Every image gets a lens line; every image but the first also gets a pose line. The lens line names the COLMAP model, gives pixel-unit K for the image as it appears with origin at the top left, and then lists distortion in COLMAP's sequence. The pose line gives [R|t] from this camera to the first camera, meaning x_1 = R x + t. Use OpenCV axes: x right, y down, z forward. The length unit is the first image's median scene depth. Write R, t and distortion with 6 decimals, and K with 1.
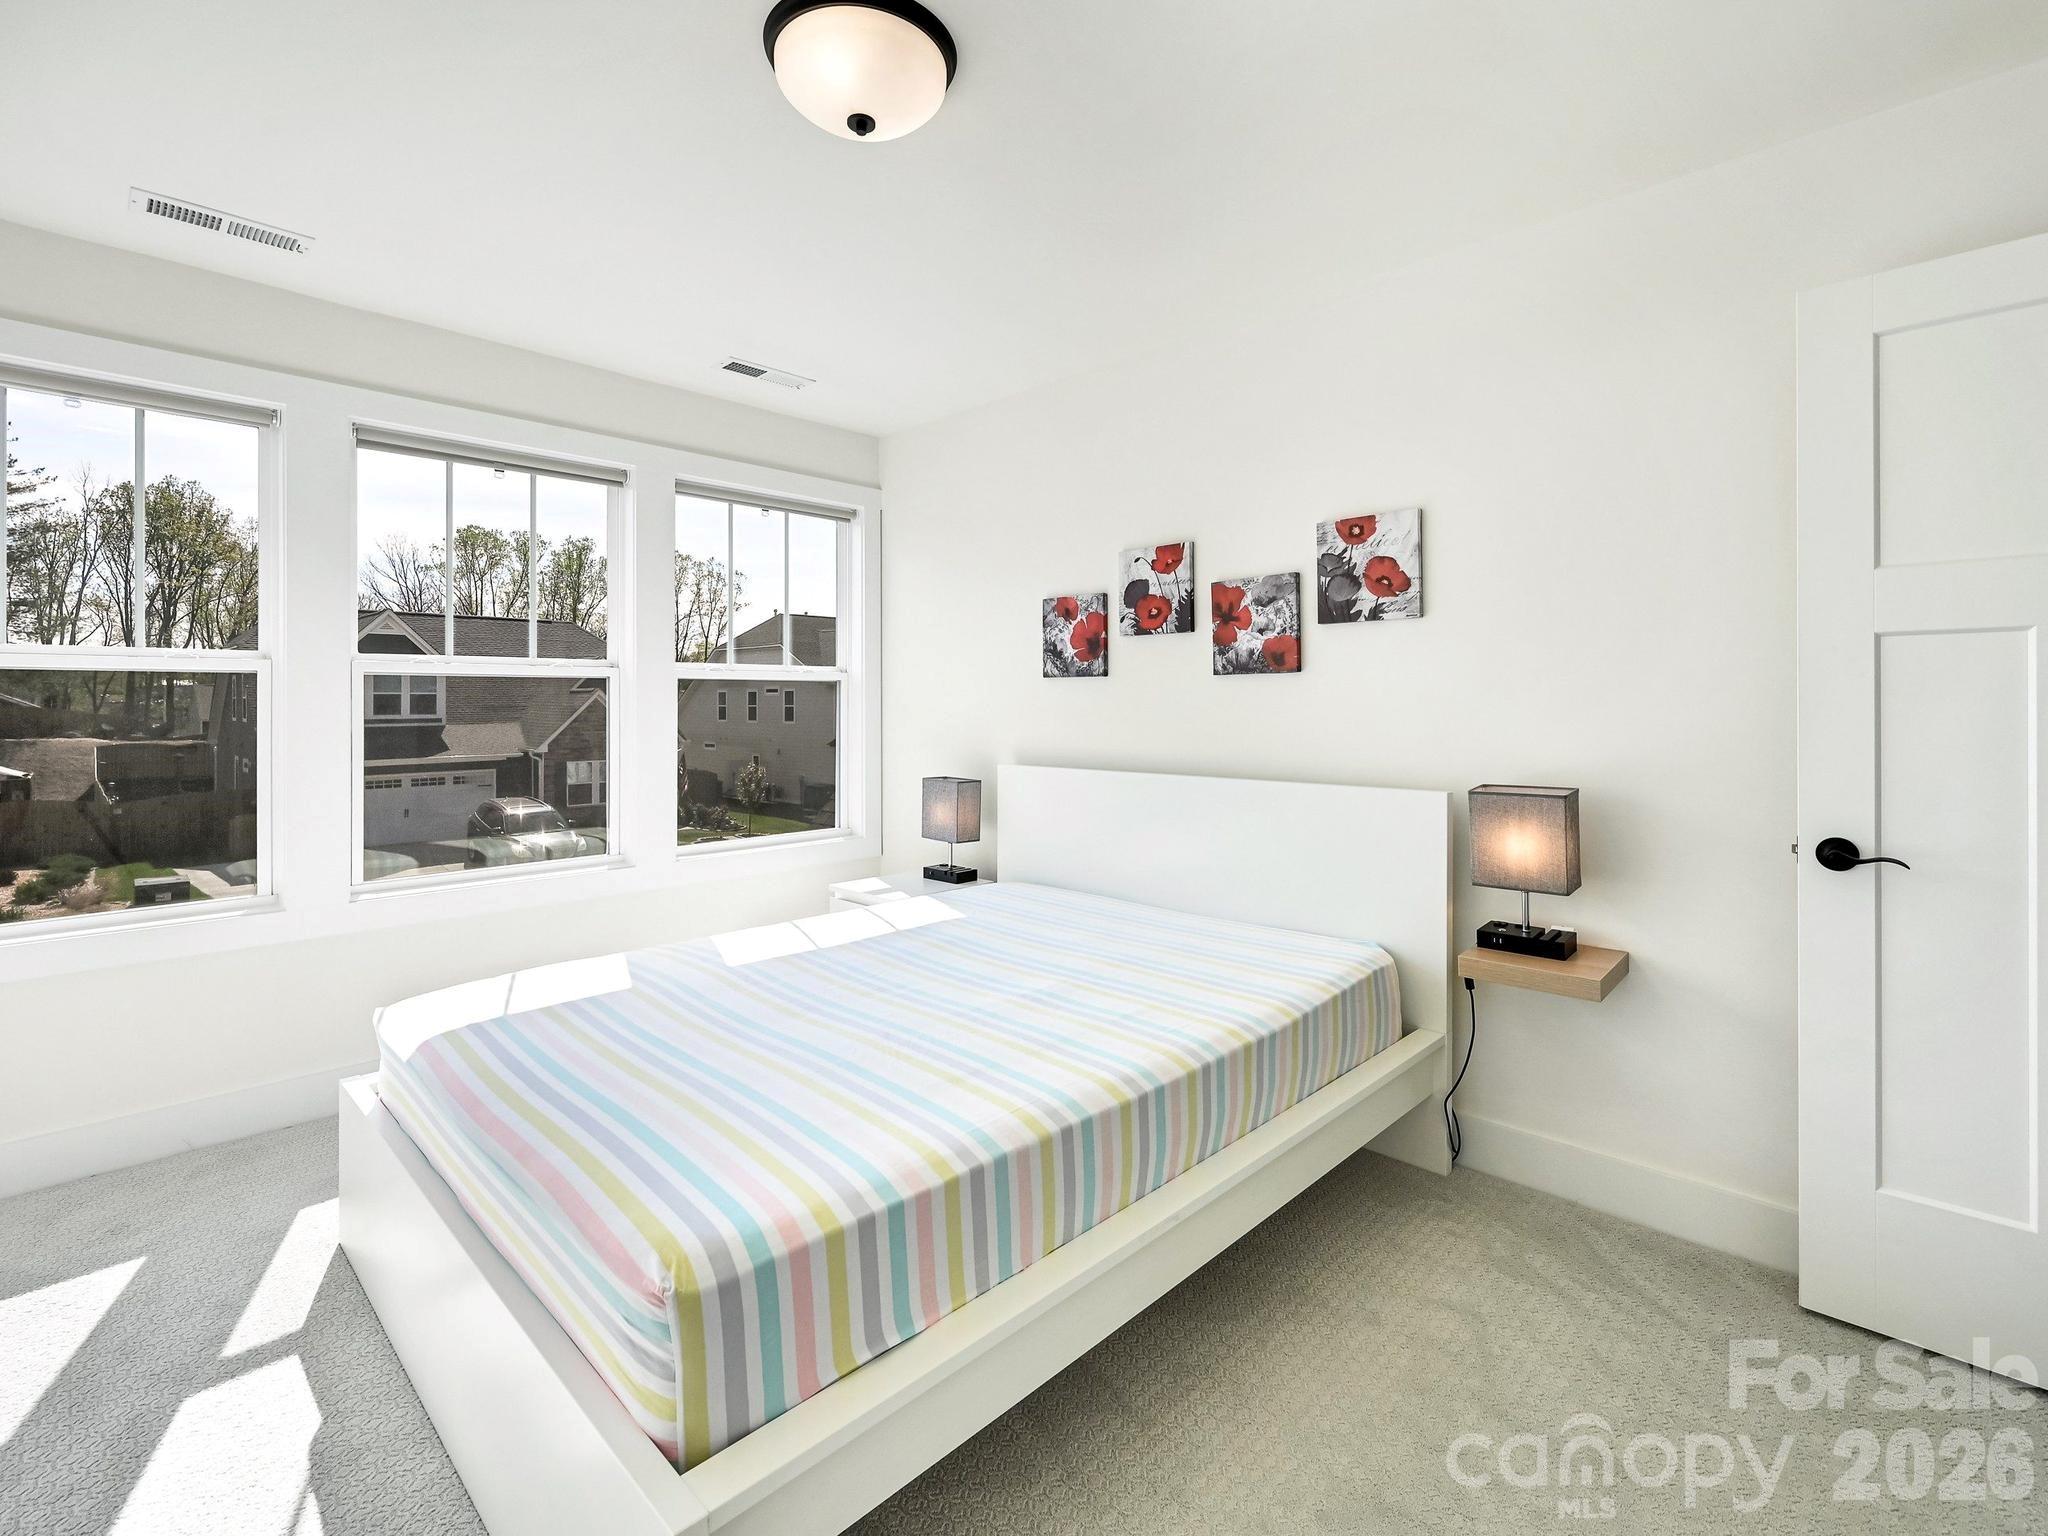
lens RADIAL K [[943.5, 0, 1028.7], [0, 943.5, 720.4], [0, 0, 1]] dist [-0.000284, -0.000052]
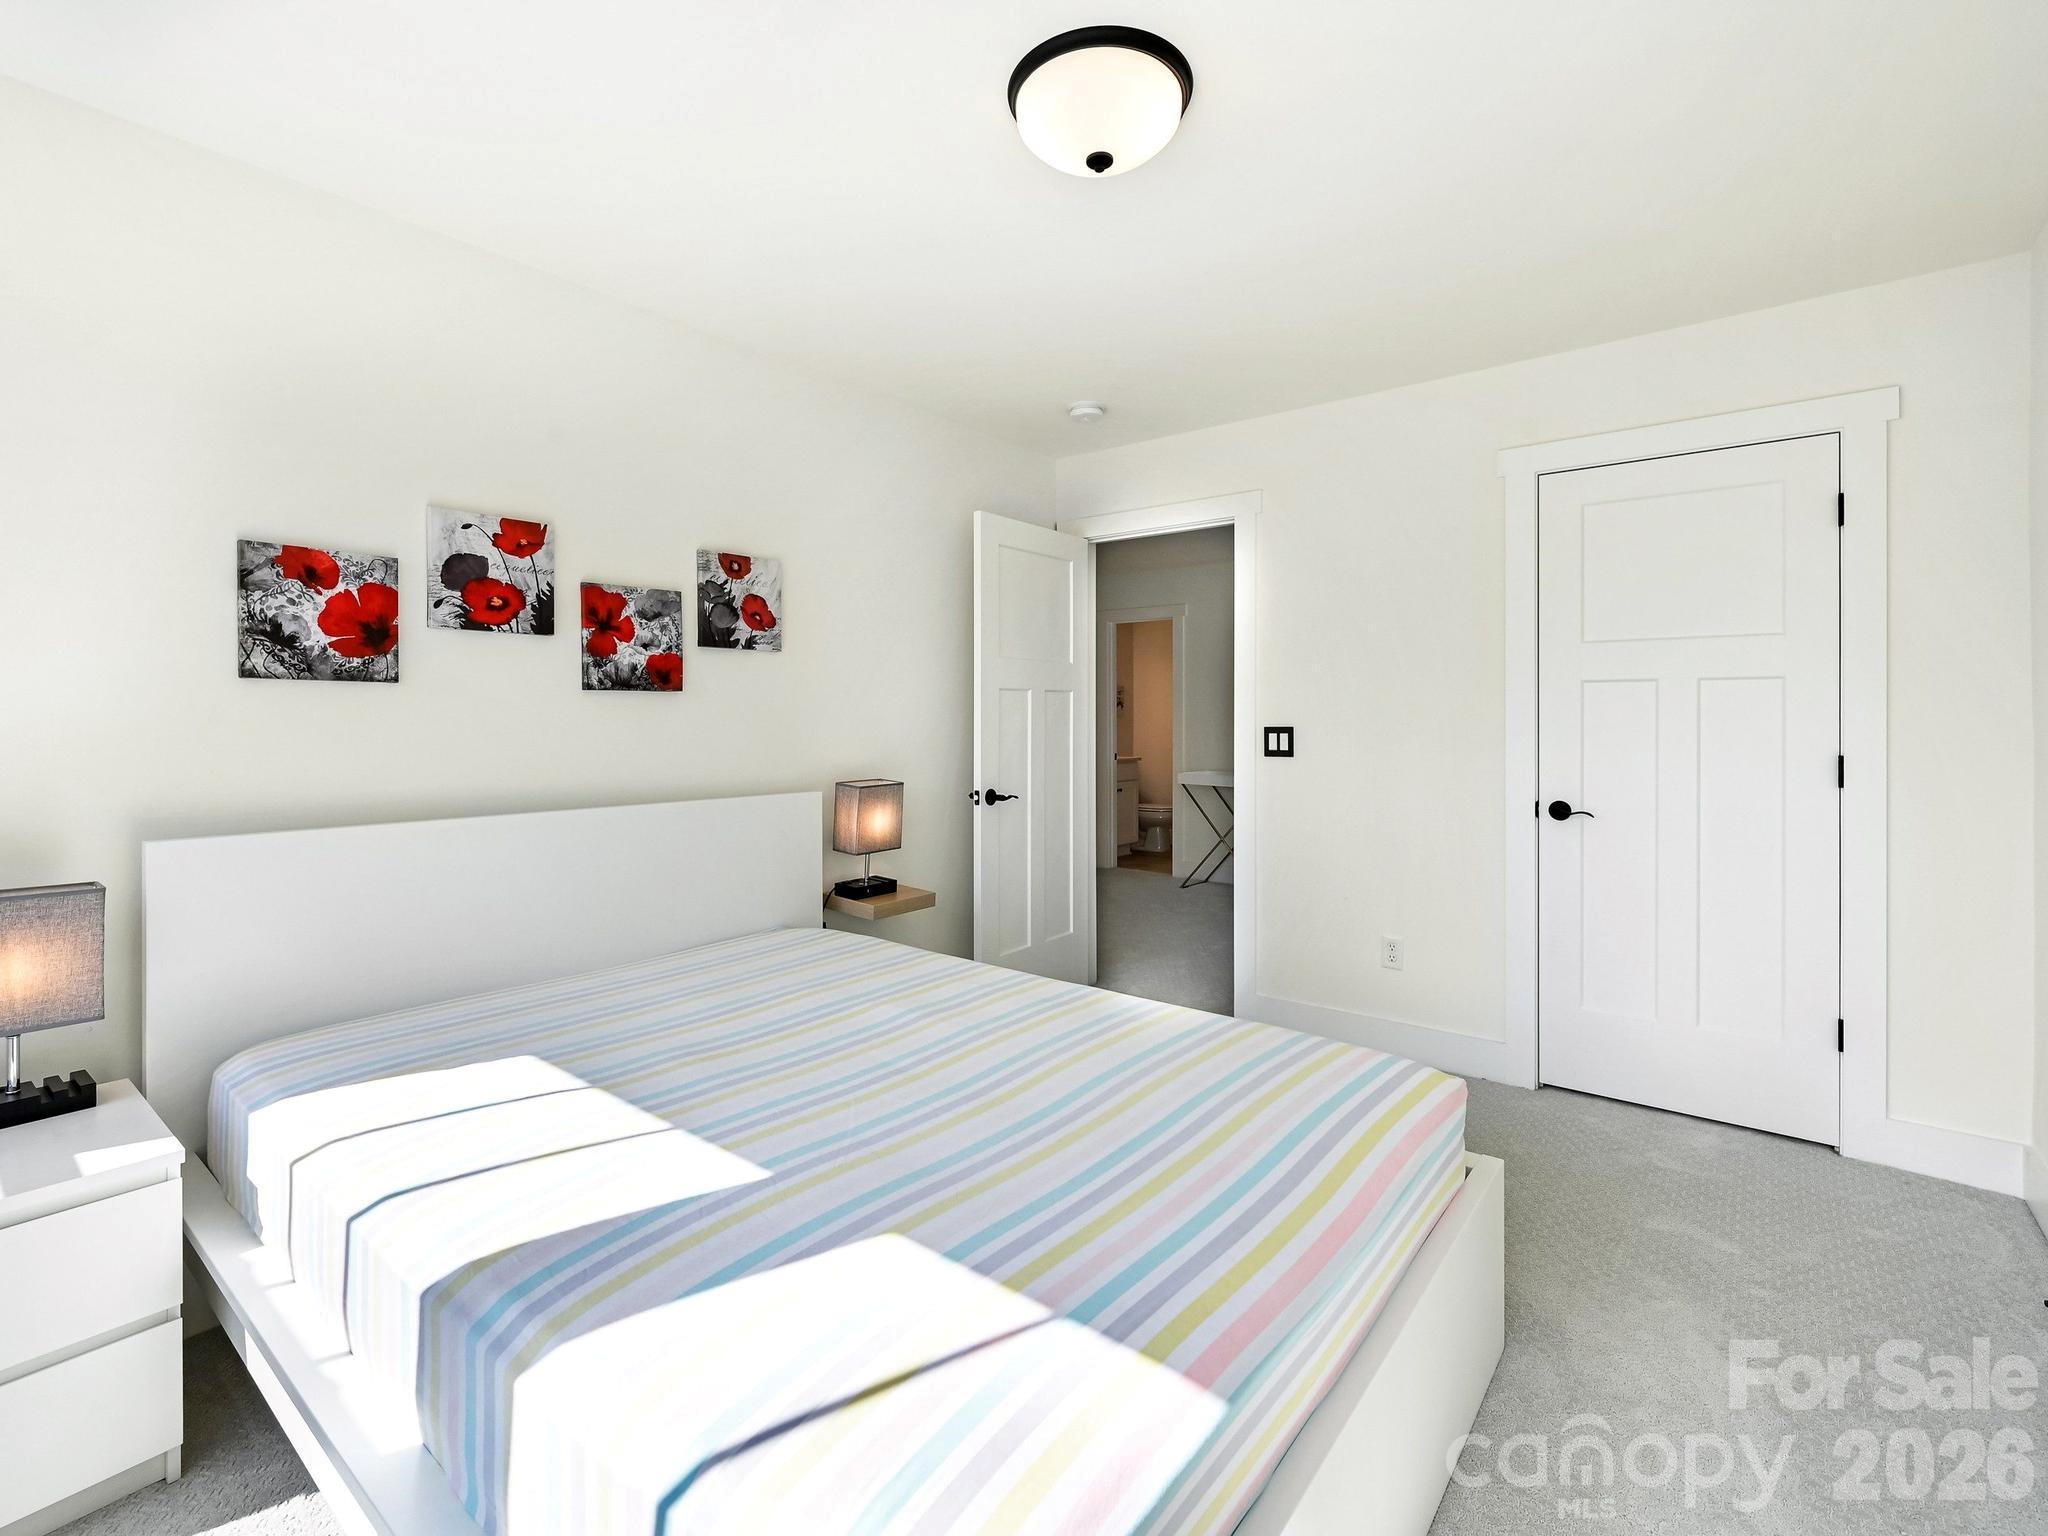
lens RADIAL K [[943.5, 0, 1028.7], [0, 943.5, 720.4], [0, 0, 1]] dist [-0.000284, -0.000052]
pose [[-0.108777, 0.006142, 0.994047, -0.719182], [0.023765, 0.999711, -0.003576, -0.007711], [-0.993782, 0.023235, -0.108891, 0.711544]]
